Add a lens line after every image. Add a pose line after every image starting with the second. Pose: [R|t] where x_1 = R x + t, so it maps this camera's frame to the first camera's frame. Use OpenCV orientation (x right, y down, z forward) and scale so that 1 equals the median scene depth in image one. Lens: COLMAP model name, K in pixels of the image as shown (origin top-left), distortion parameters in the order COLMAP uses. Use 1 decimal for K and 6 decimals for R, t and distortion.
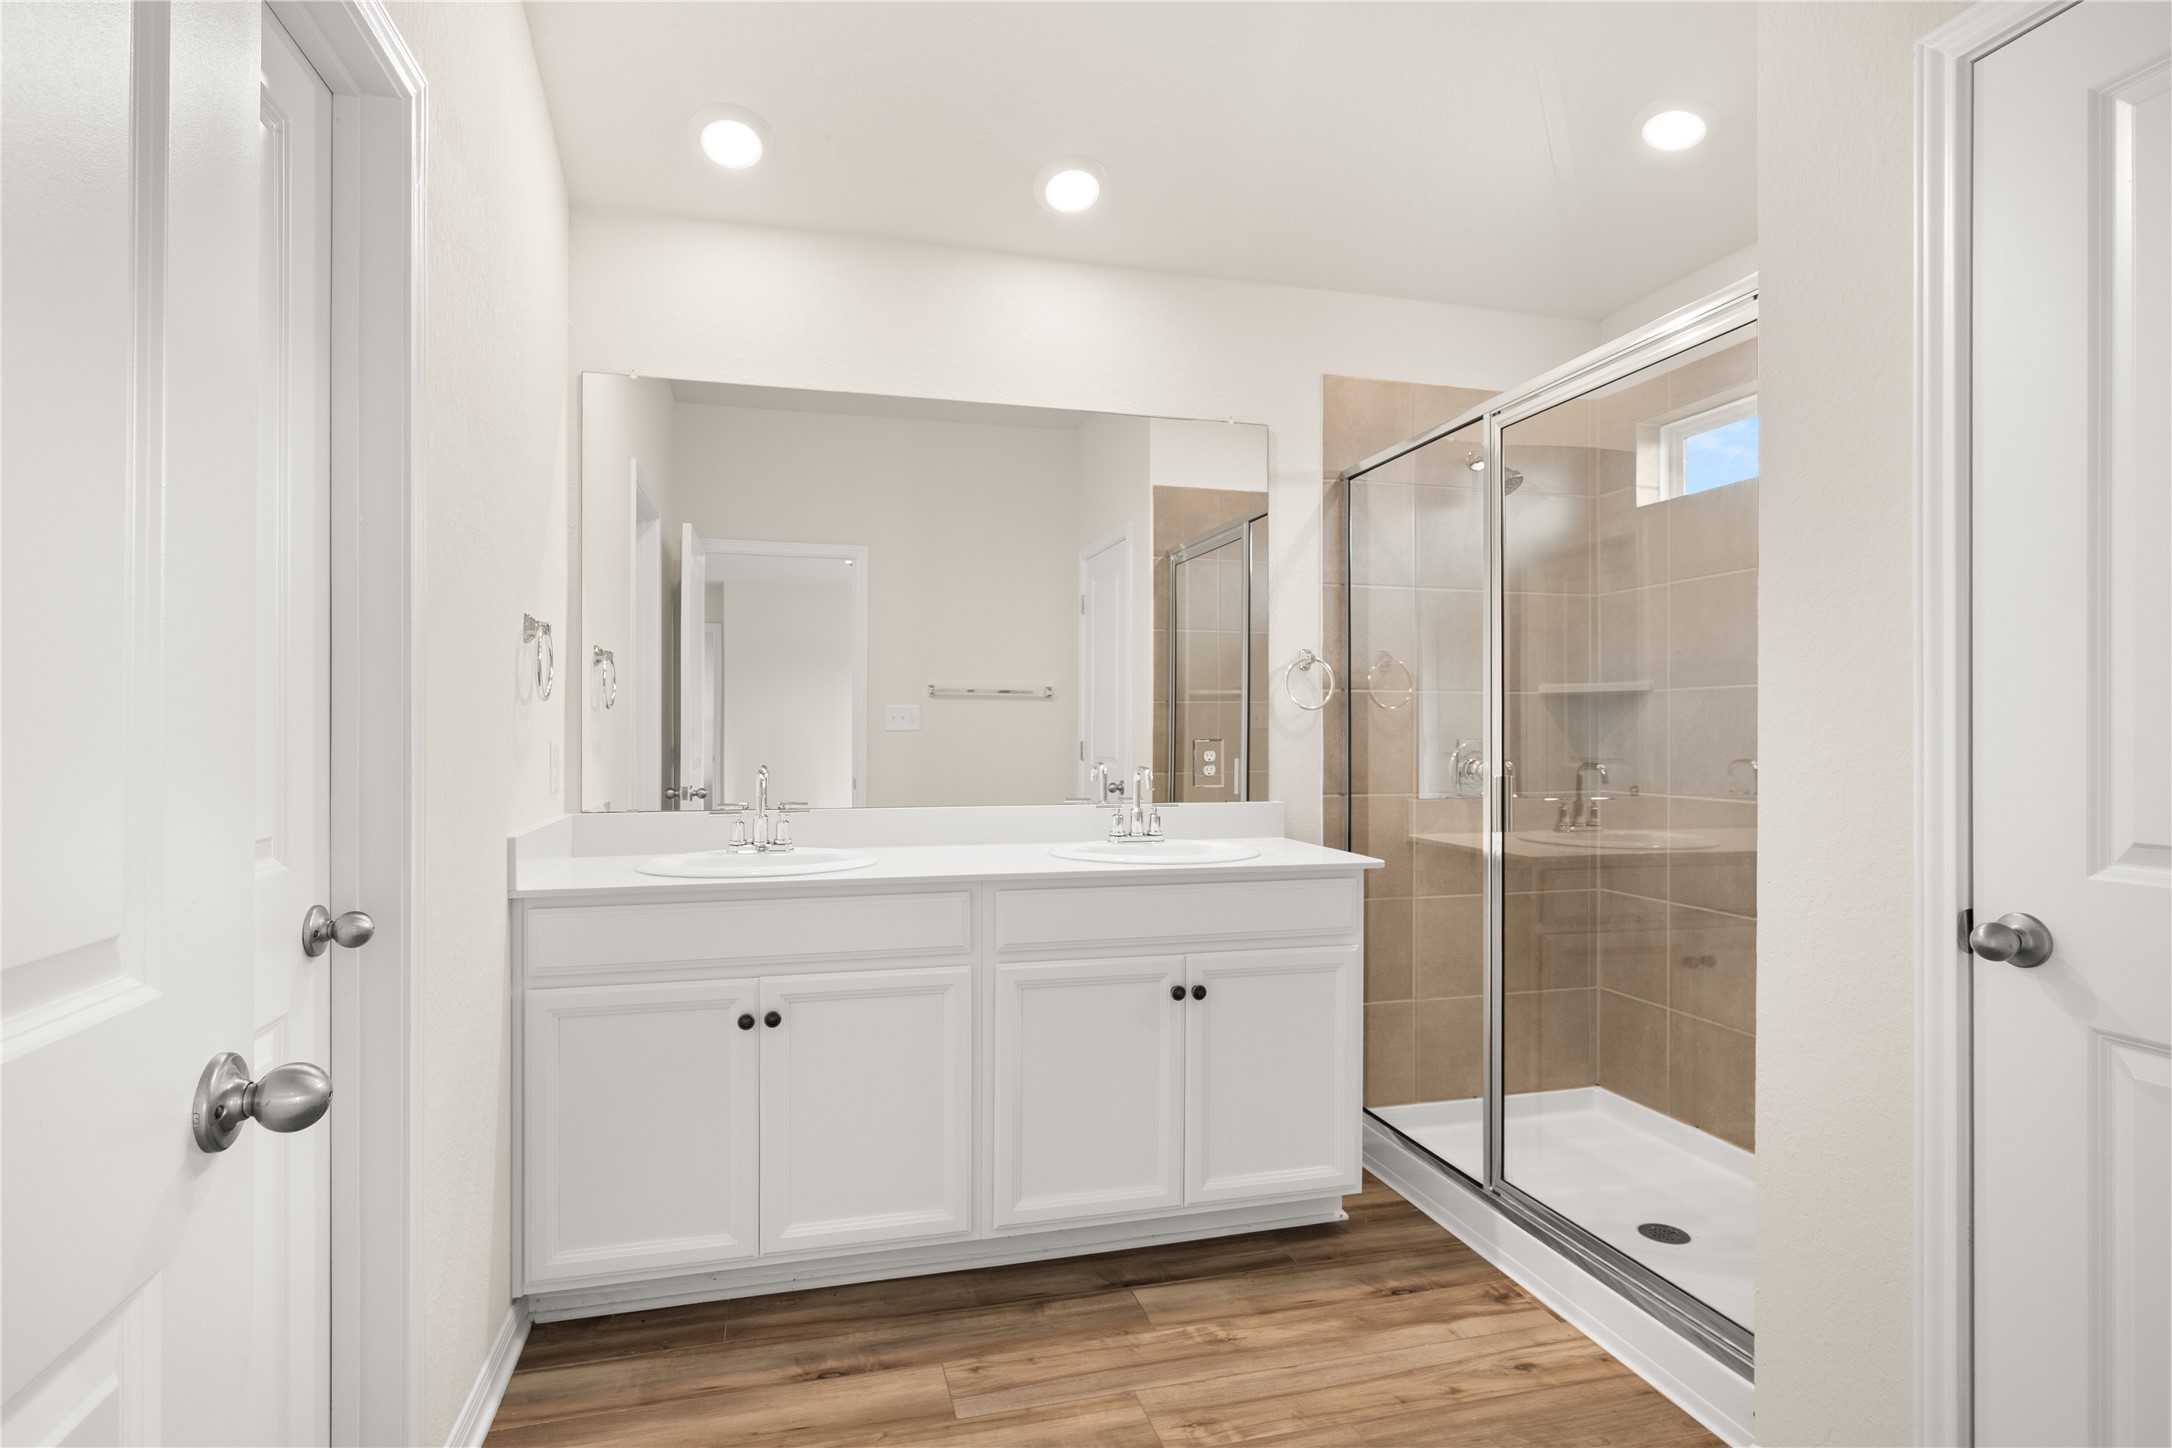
lens RADIAL K [[1122.7, 0, 1105.4], [0, 1122.7, 733.2], [0, 0, 1]] dist [-0.000384, 0.003675]
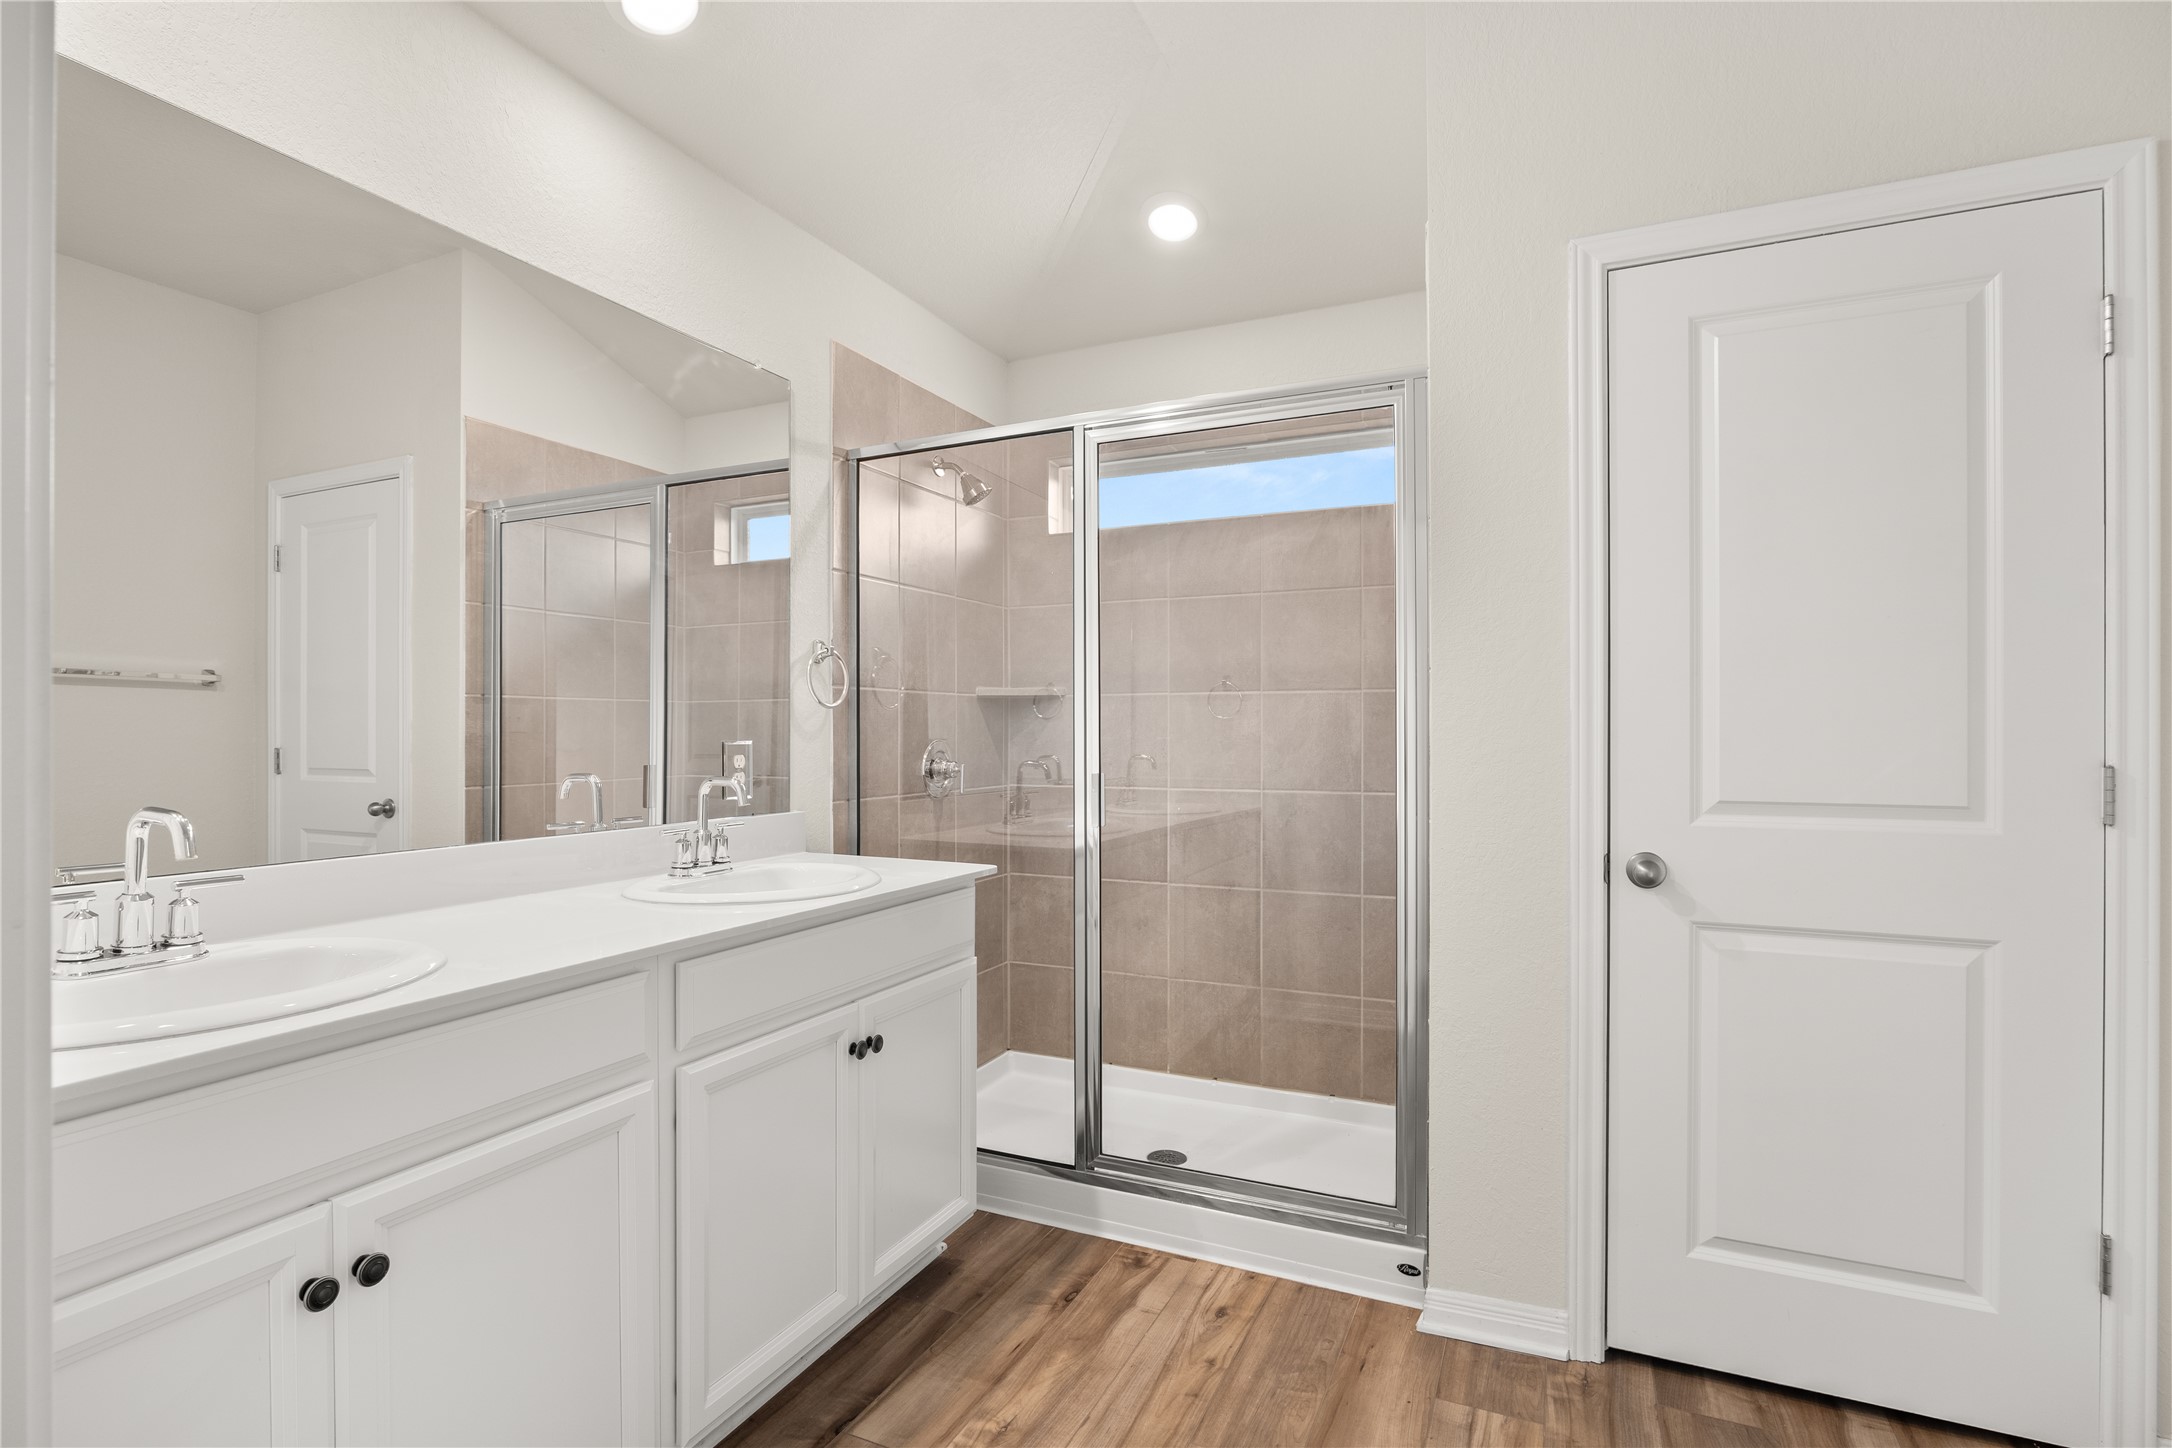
lens RADIAL K [[1036.6, 0, 1095.3], [0, 1036.6, 736.7], [0, 0, 1]] dist [-0.019217, 0.005060]
pose [[0.650687, -0.004678, 0.759331, -0.391596], [0.003152, 0.999989, 0.003460, 0.000156], [-0.759339, 0.000142, 0.650695, 0.371778]]
